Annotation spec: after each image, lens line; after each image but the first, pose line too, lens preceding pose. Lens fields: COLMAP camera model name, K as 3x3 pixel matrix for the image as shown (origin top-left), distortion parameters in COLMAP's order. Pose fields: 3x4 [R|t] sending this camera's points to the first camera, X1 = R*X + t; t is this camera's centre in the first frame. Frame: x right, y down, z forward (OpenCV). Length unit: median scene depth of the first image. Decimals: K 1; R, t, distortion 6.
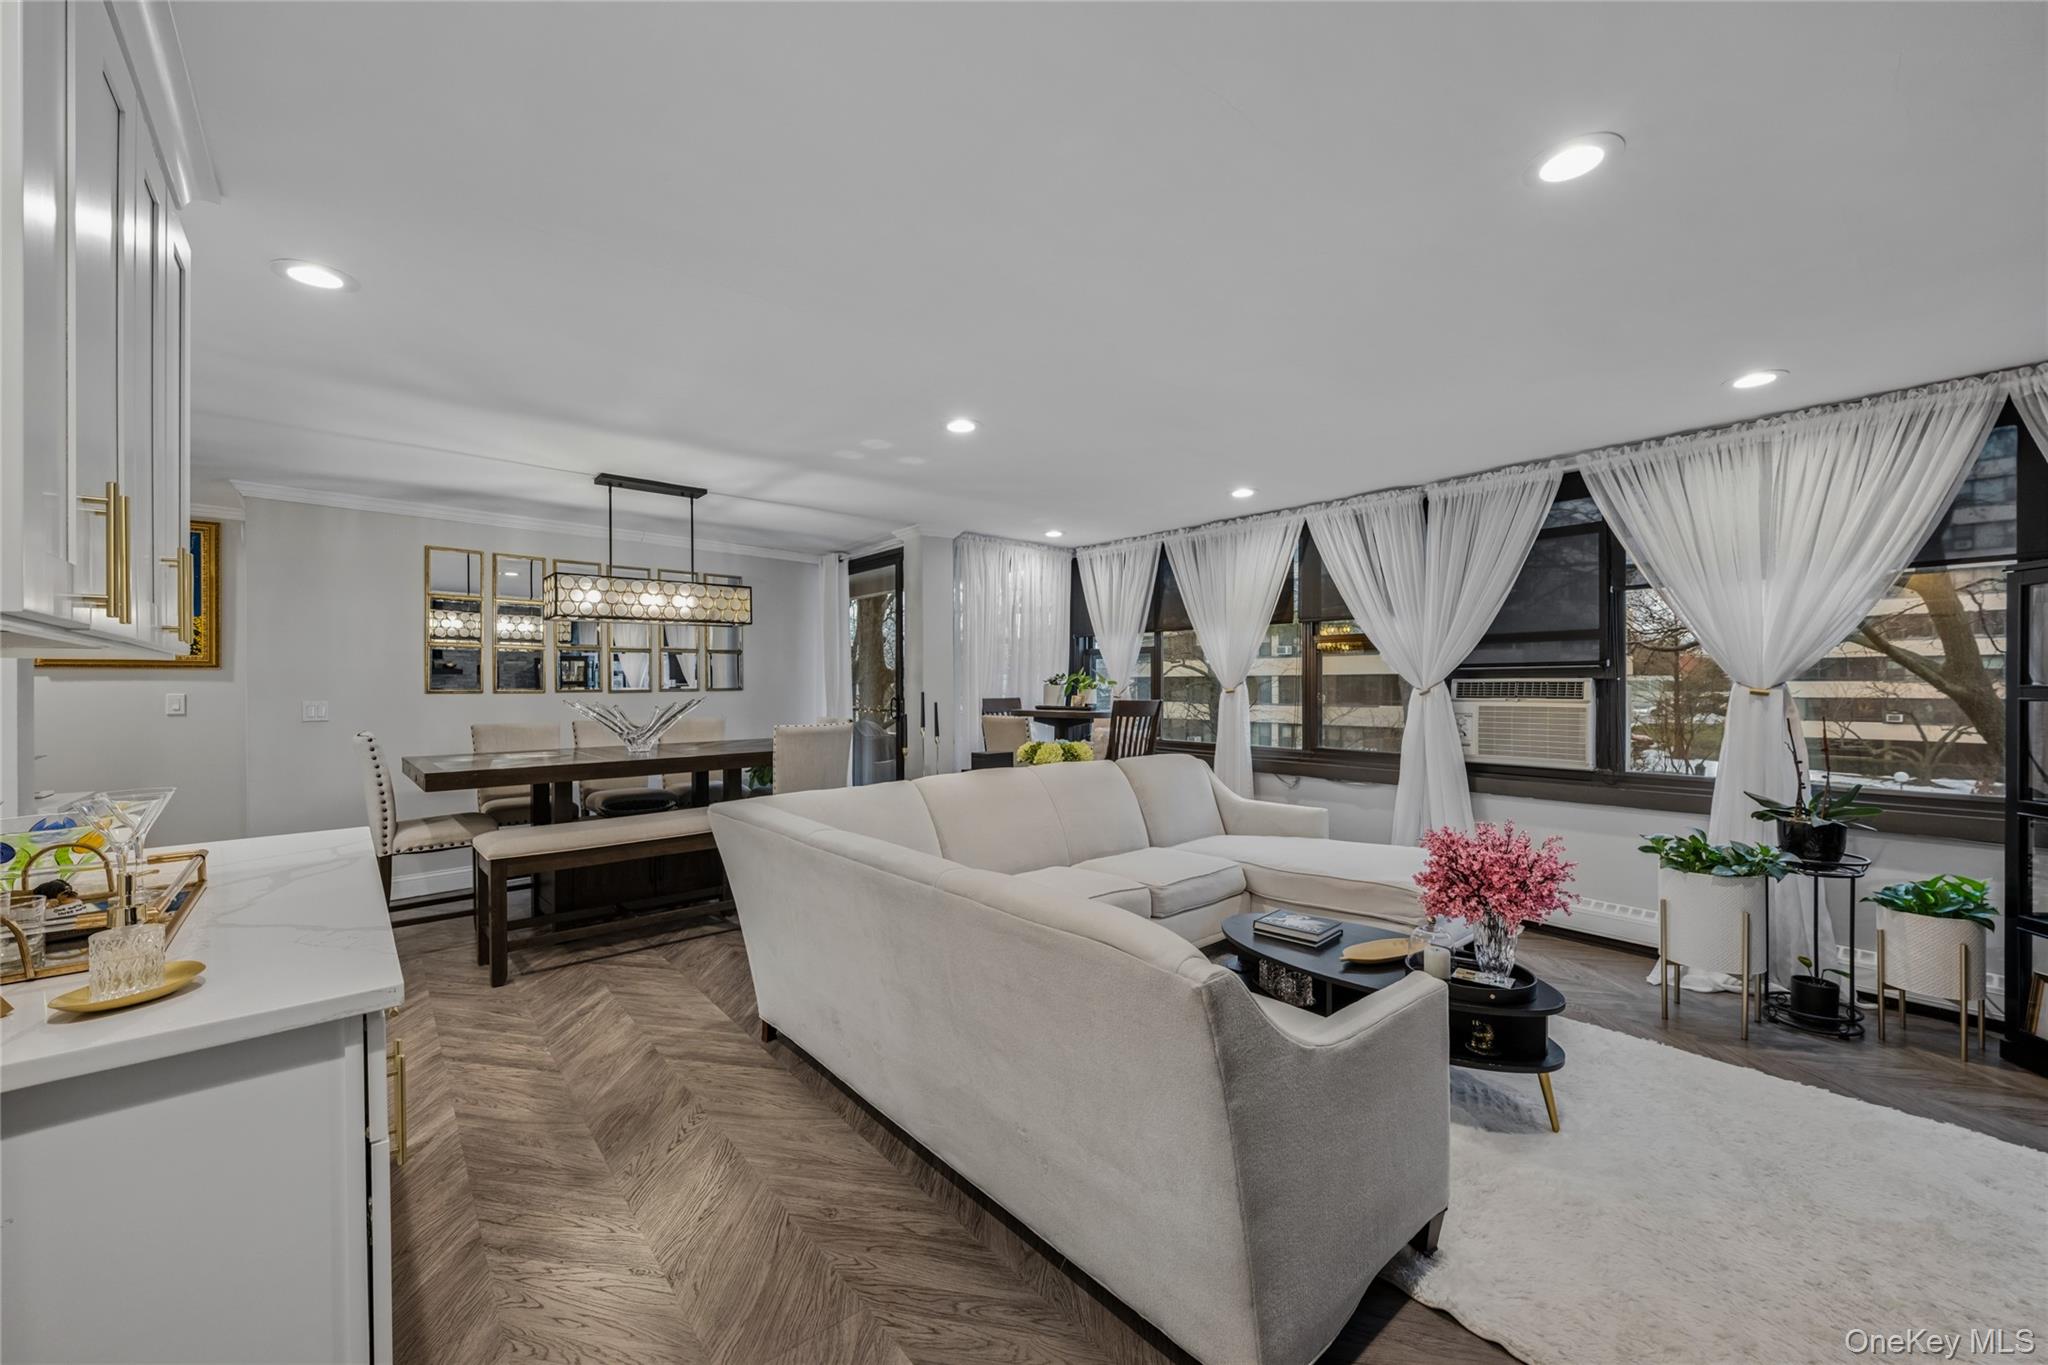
lens RADIAL K [[824.9, 0, 1007.7], [0, 824.9, 672.6], [0, 0, 1]] dist [0.010336, 0.000127]
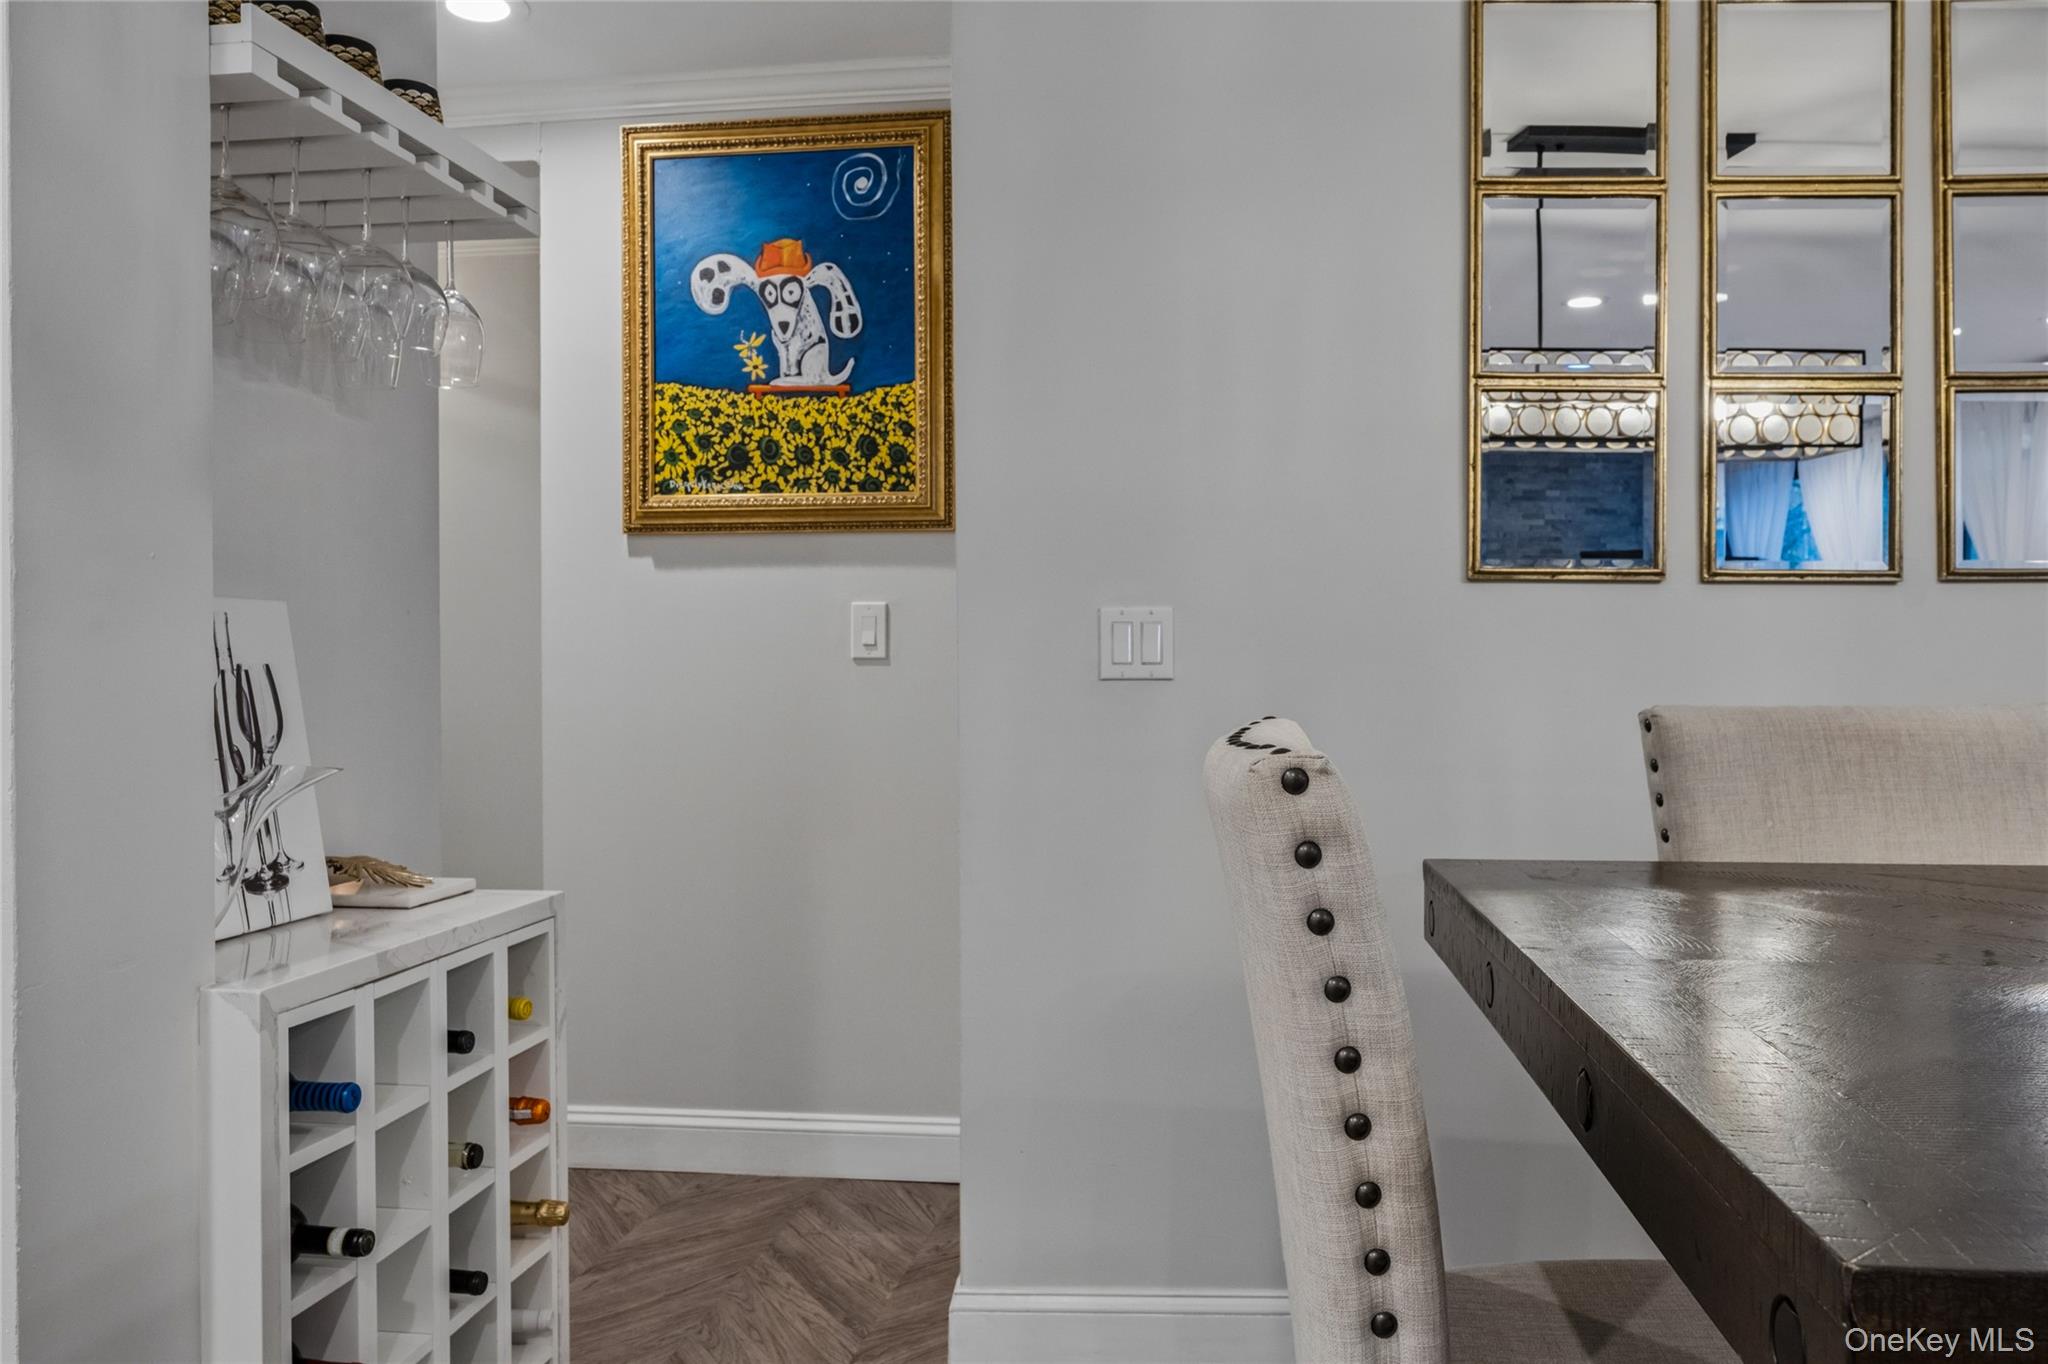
lens RADIAL K [[1613.8, 0, 1028.5], [0, 1613.8, 682.3], [0, 0, 1]] dist [-0.036808, 0.000767]
pose [[0.684791, 0.017604, -0.728526, -0.447990], [0.001917, 0.999661, 0.025957, 0.043414], [0.728737, -0.019172, 0.684526, 0.582295]]
